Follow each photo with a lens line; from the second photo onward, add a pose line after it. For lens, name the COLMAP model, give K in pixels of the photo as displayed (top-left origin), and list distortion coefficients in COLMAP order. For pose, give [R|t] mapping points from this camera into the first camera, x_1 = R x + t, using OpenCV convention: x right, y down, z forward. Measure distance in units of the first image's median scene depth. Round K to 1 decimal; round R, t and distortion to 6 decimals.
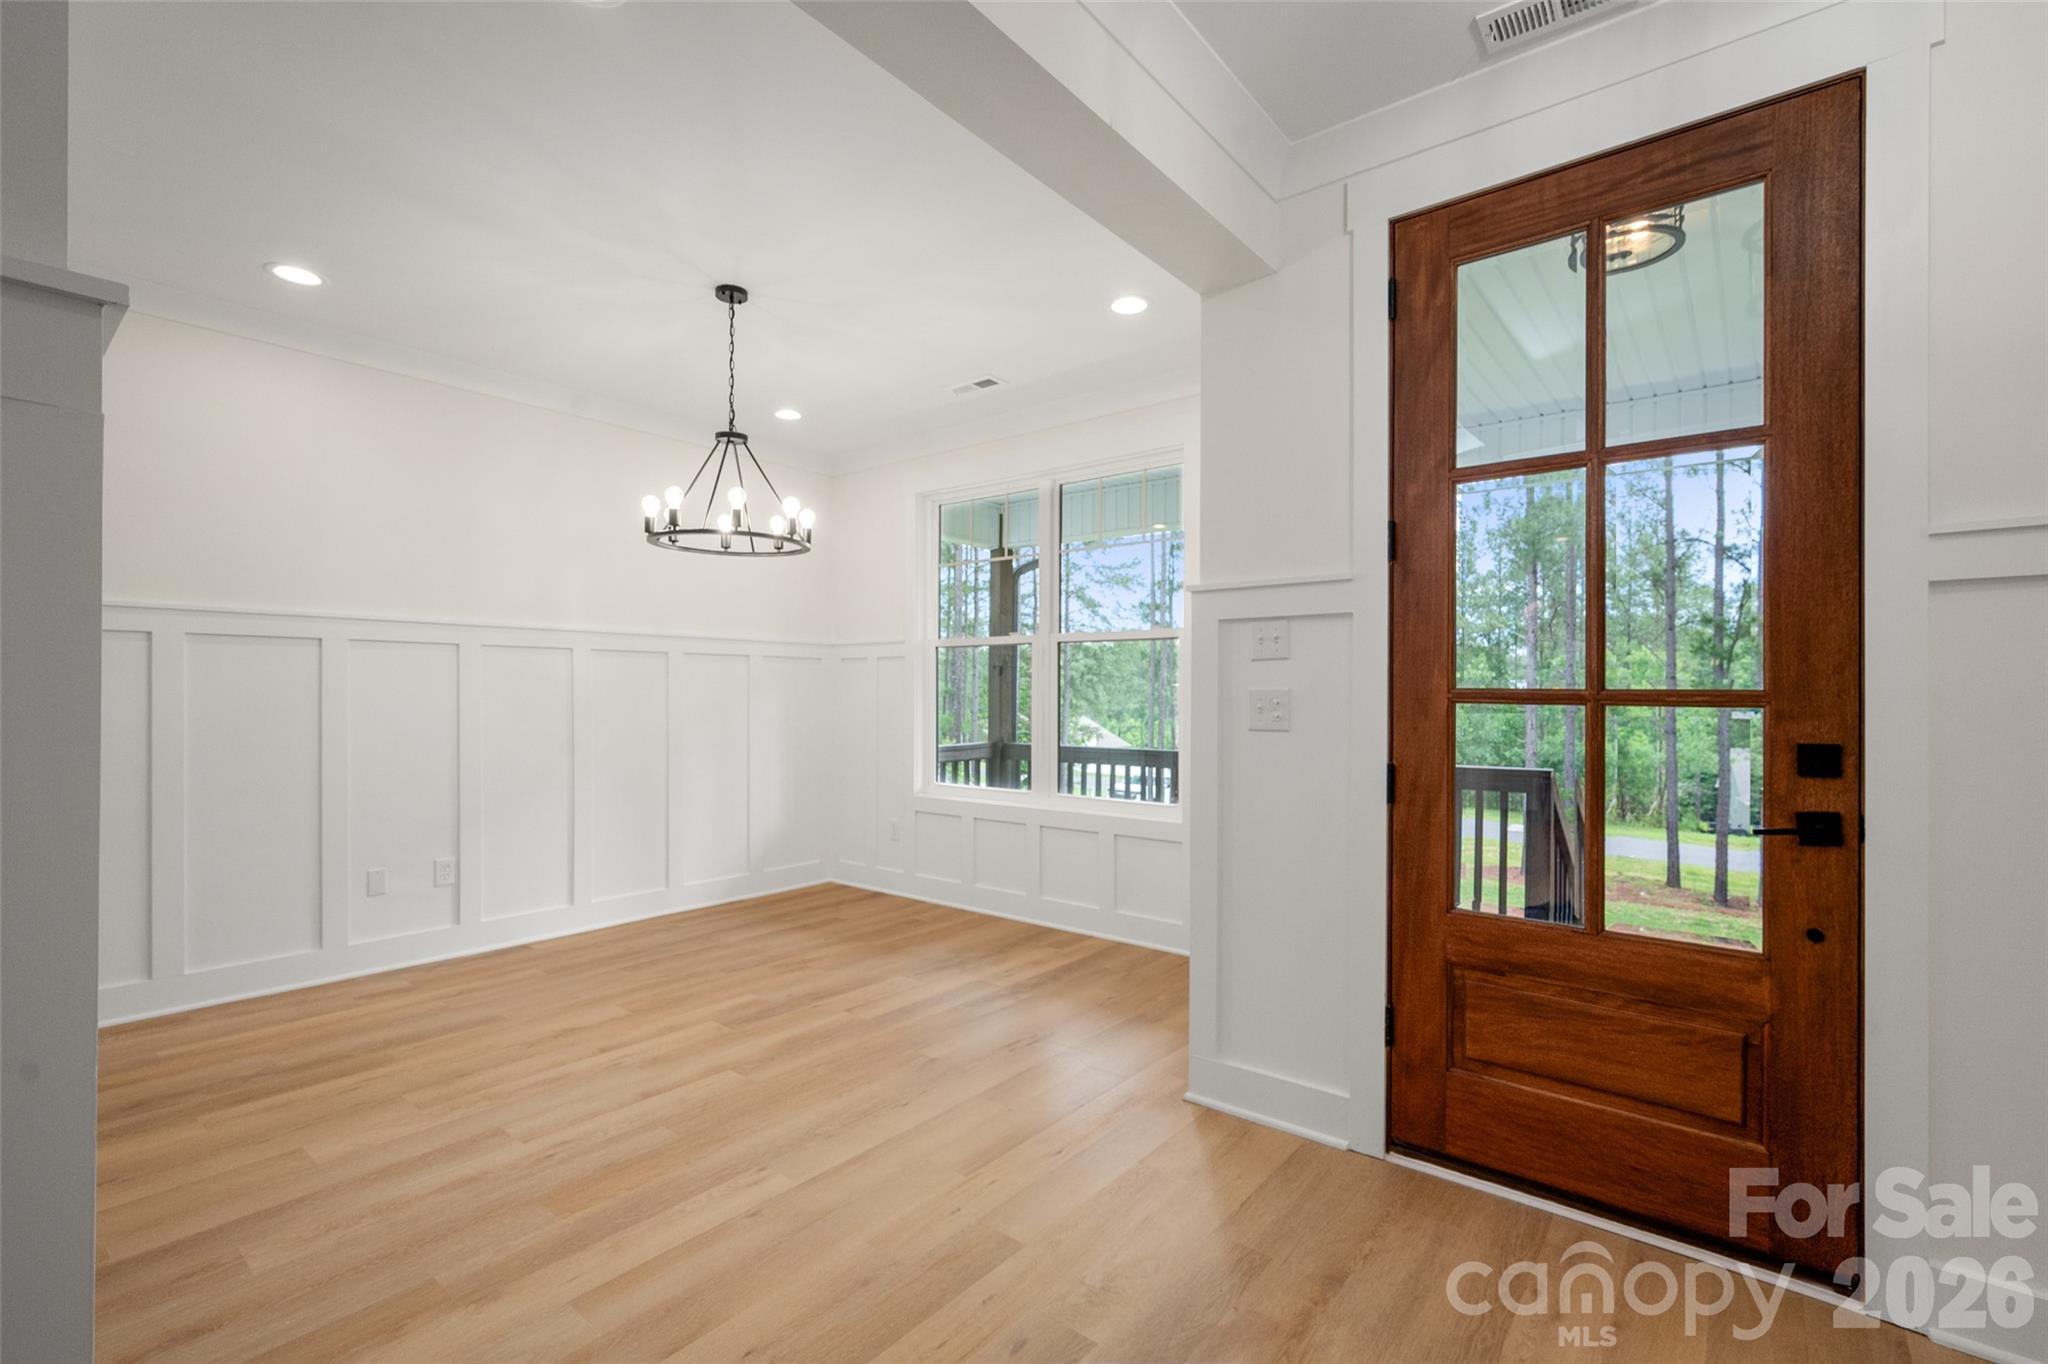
lens RADIAL K [[901.2, 0, 1031.2], [0, 901.2, 686.8], [0, 0, 1]] dist [0.000648, 0.000157]
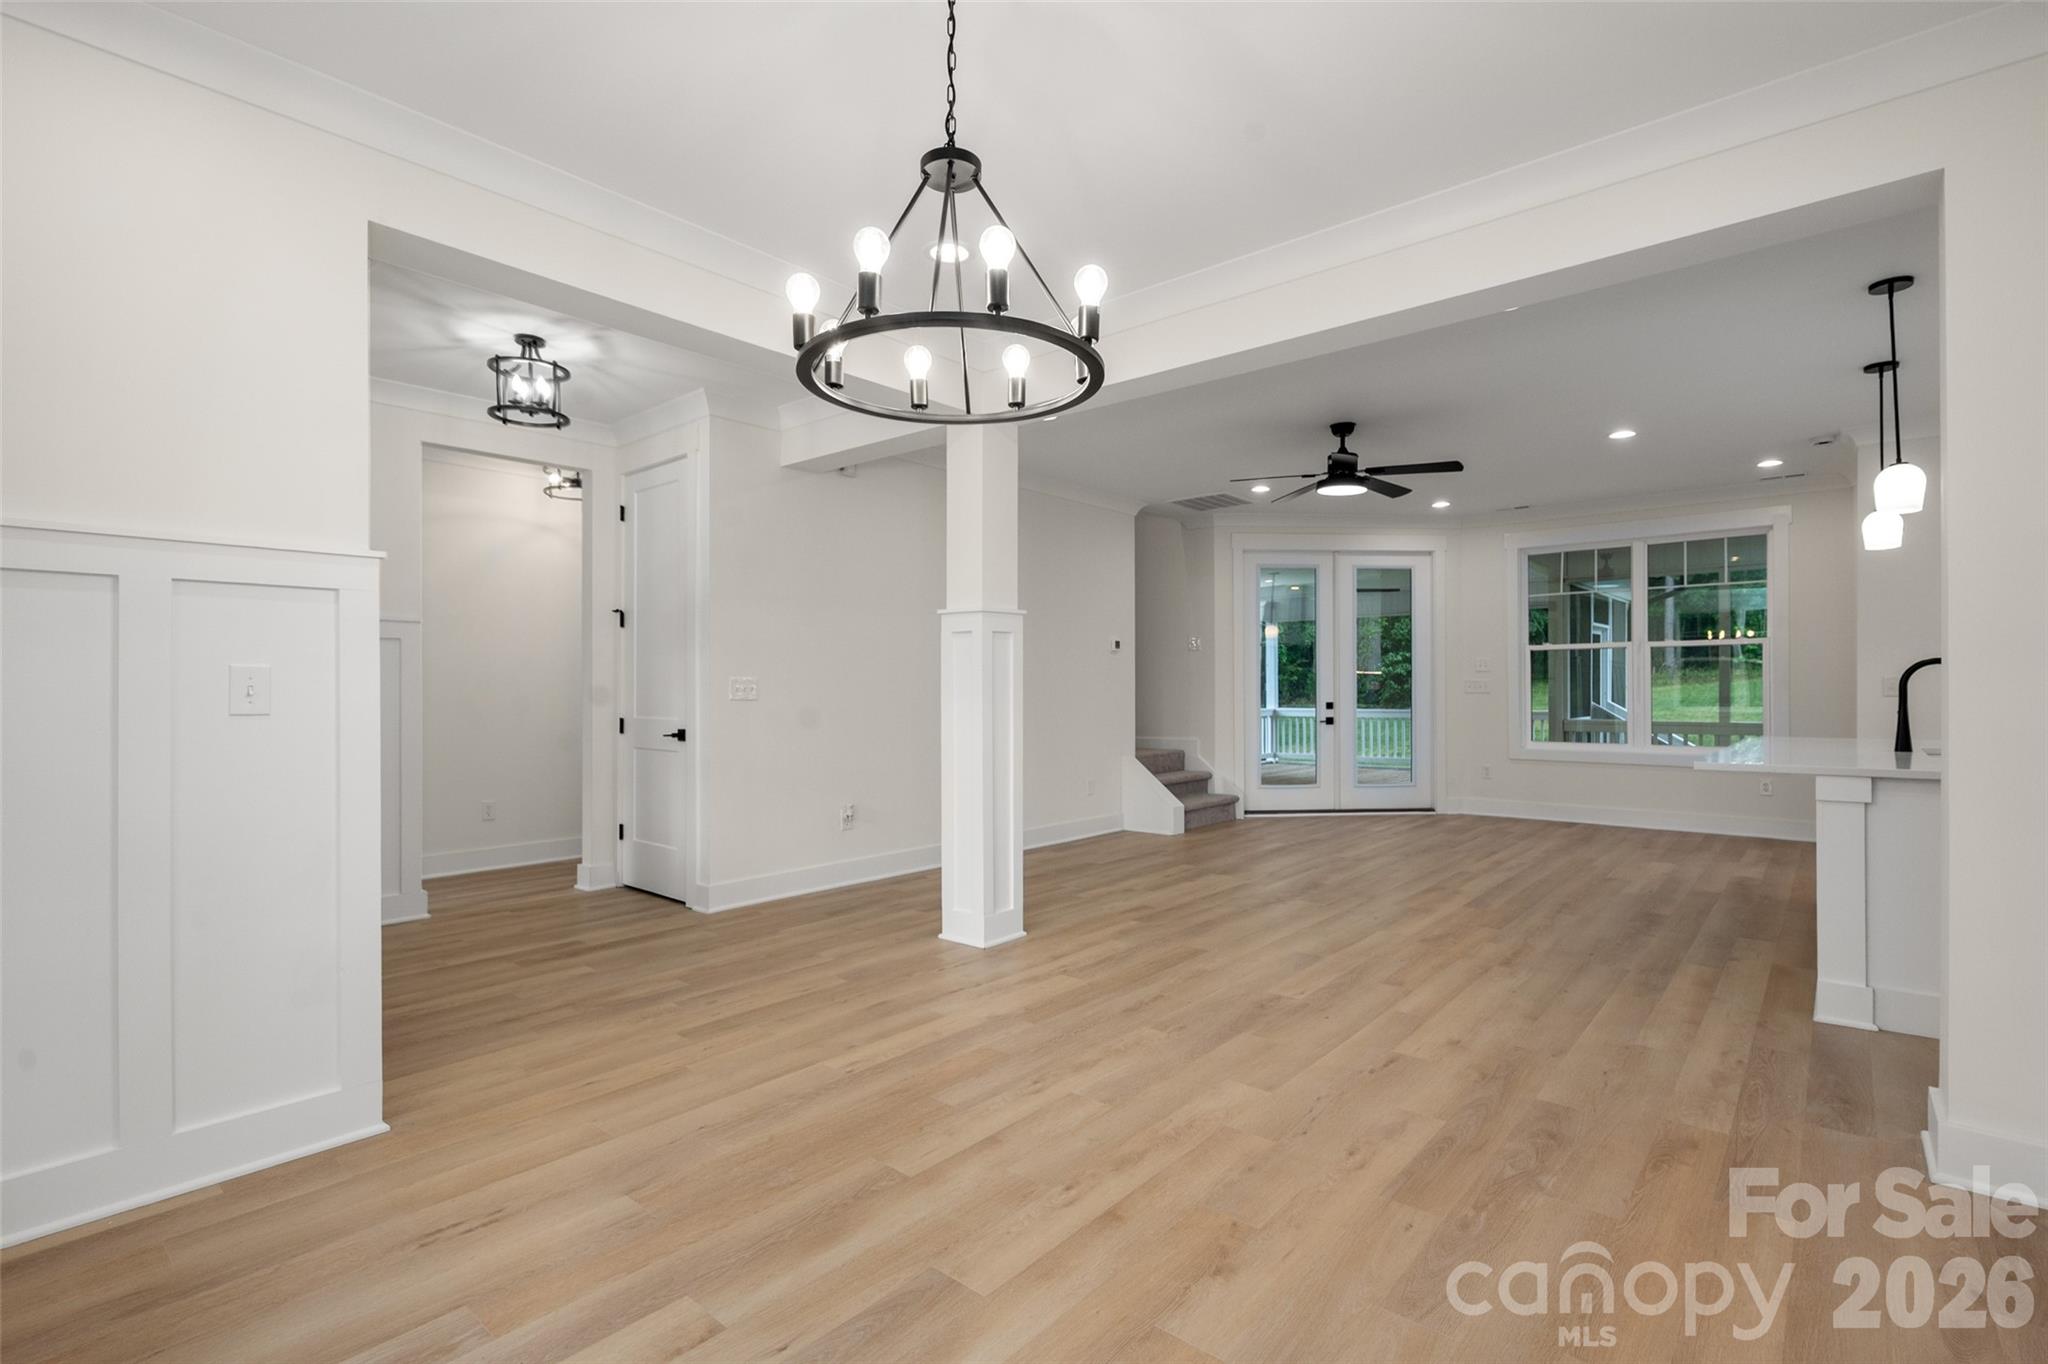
lens RADIAL K [[954.0, 0, 1027.8], [0, 954.0, 685.2], [0, 0, 1]] dist [-0.000828, -0.000038]
pose [[-0.999197, -0.003283, 0.039925, -0.466532], [-0.003748, 0.999926, -0.011572, 0.026676], [-0.039884, -0.011712, -0.999136, 1.808437]]
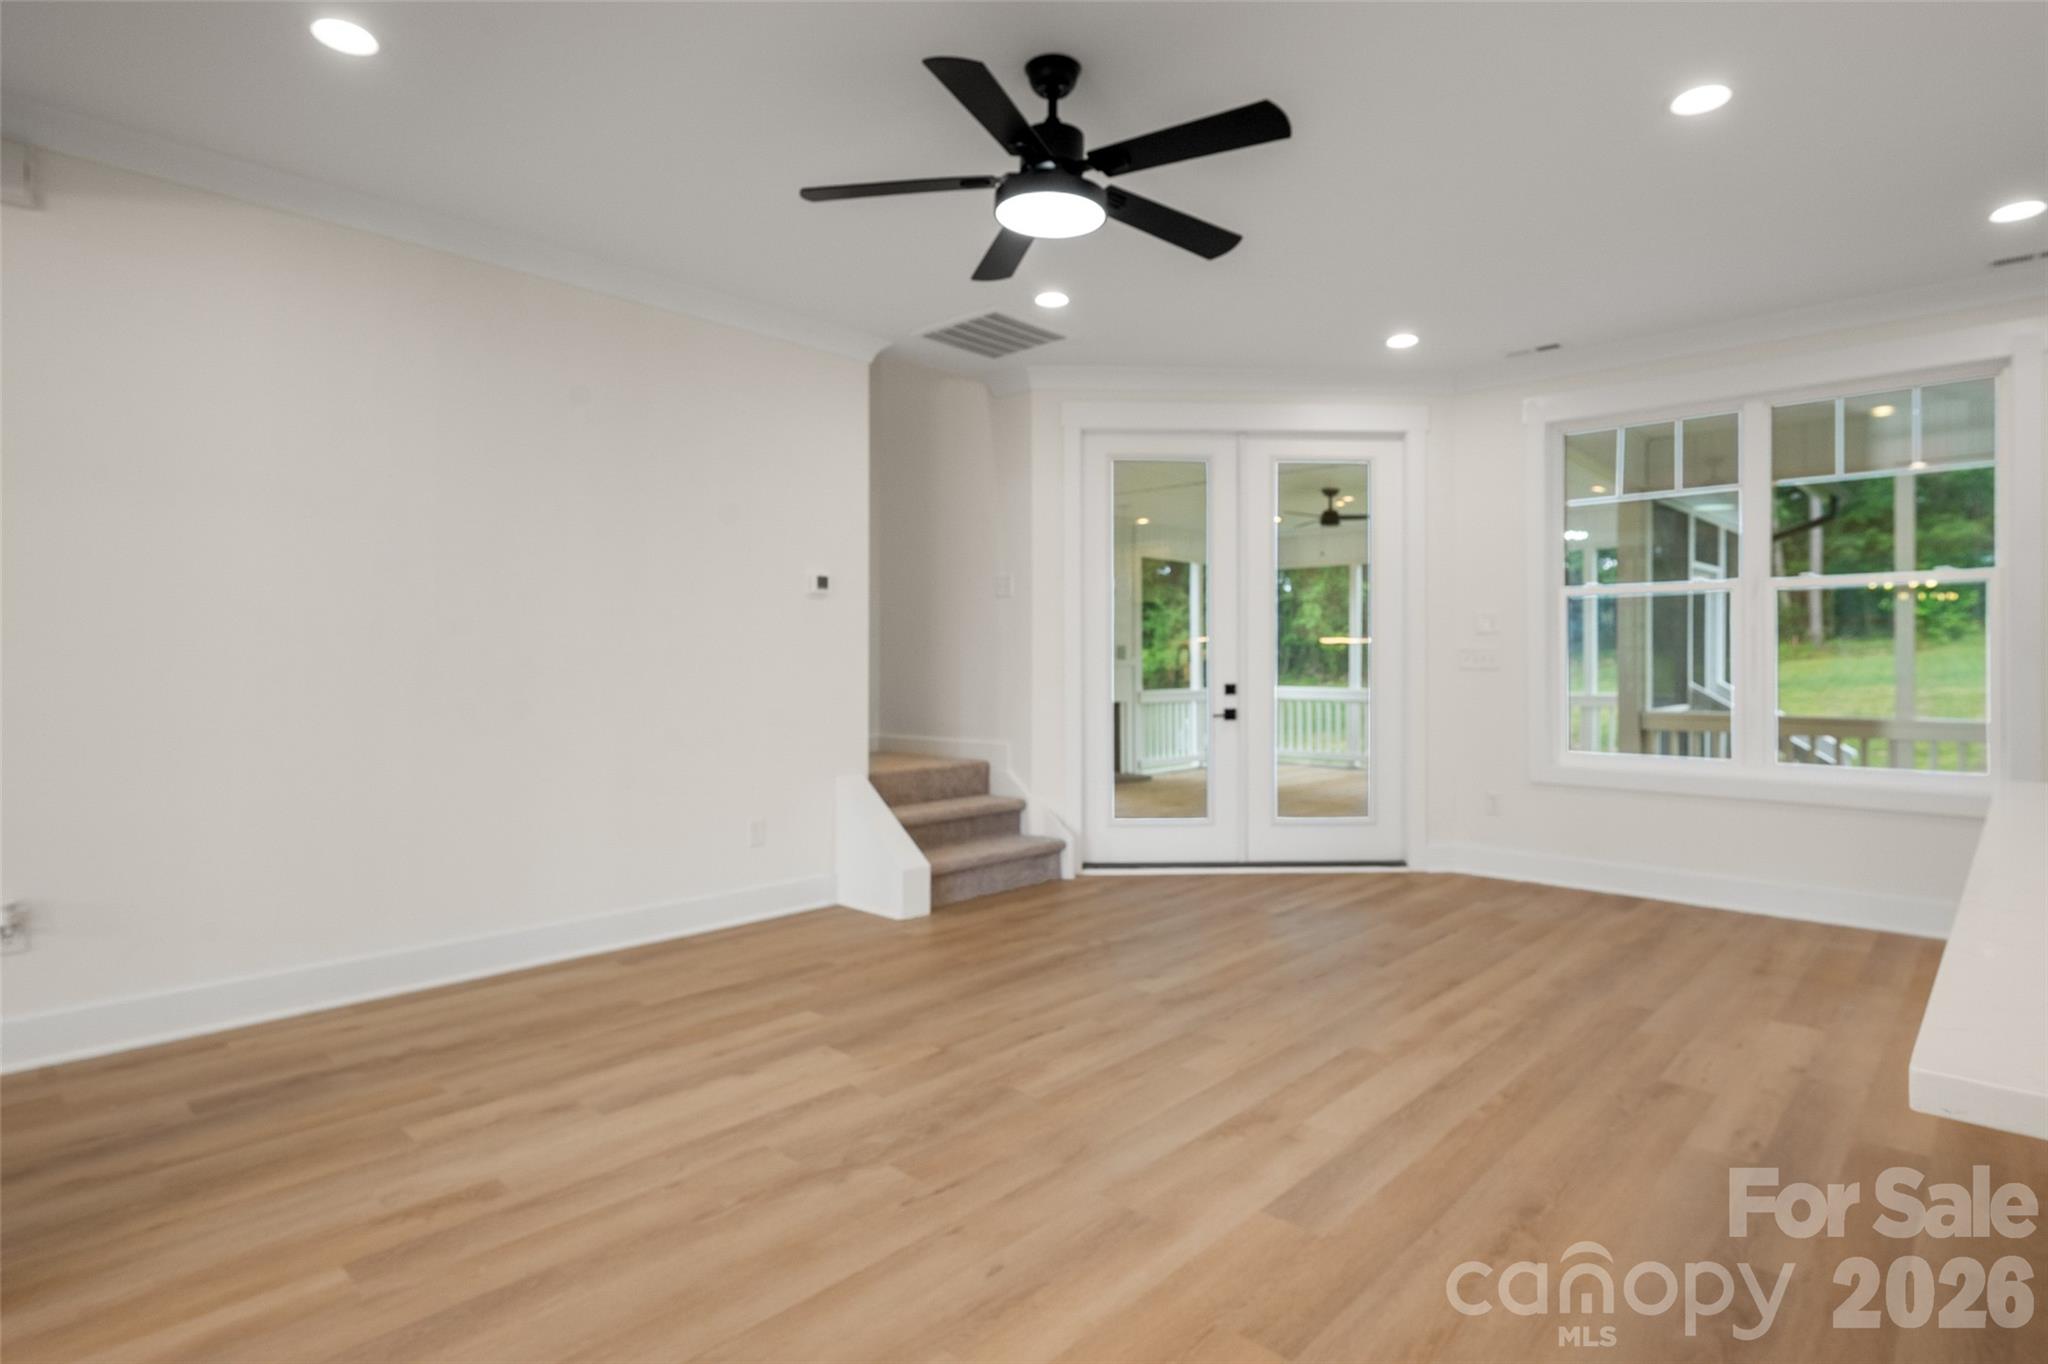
lens RADIAL K [[1068.2, 0, 1035.4], [0, 1068.2, 656.1], [0, 0, 1]] dist [0.000913, 0.000055]
pose [[-0.996786, -0.007706, 0.079741, -1.099386], [-0.008631, 0.999899, -0.011263, 0.016009], [-0.079646, -0.011915, -0.996752, 0.800424]]
